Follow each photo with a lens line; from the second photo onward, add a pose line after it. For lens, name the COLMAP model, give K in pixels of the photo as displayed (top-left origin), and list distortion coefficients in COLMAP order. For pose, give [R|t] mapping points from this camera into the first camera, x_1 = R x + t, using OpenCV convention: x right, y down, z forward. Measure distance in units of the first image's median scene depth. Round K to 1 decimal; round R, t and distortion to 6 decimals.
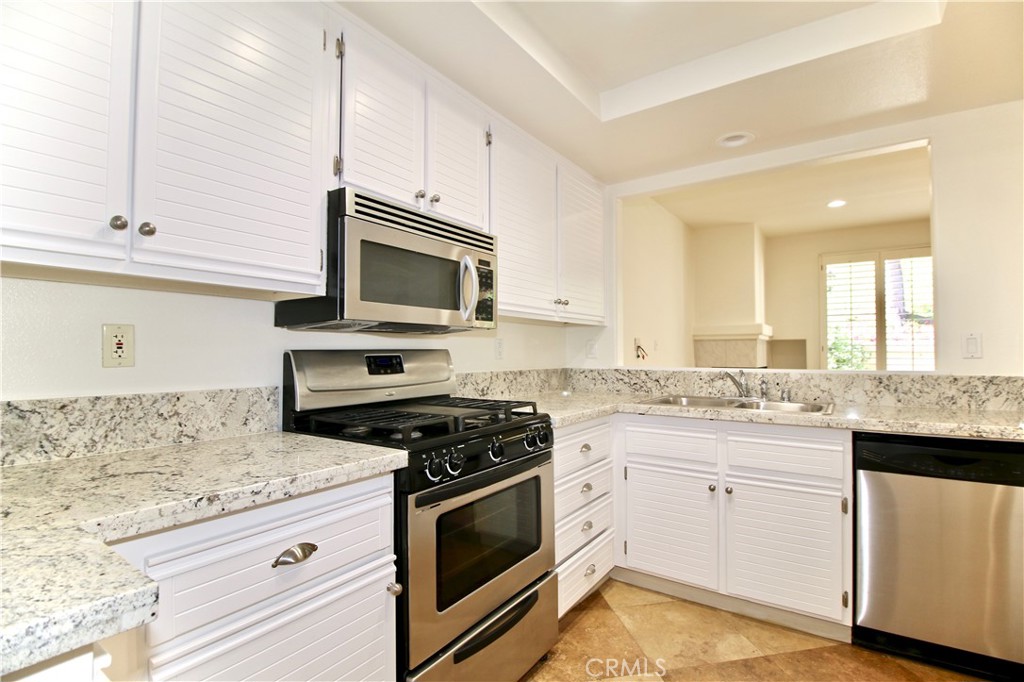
lens RADIAL K [[481.4, 0, 507.0], [0, 481.4, 339.7], [0, 0, 1]] dist [-0.014024, -0.000996]
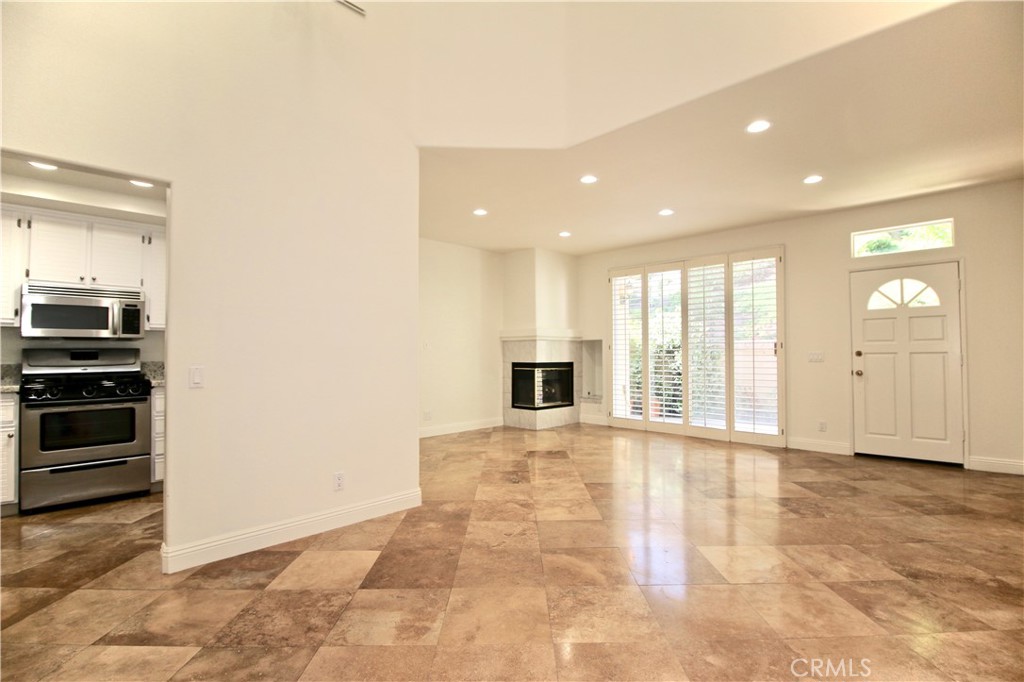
lens RADIAL K [[481.4, 0, 502.8], [0, 481.4, 337.6], [0, 0, 1]] dist [-0.014024, -0.000996]
pose [[0.988291, -0.009613, -0.152277, 1.776856], [0.008667, 0.999939, -0.006877, 0.002771], [0.152334, 0.005477, 0.988314, -0.743805]]
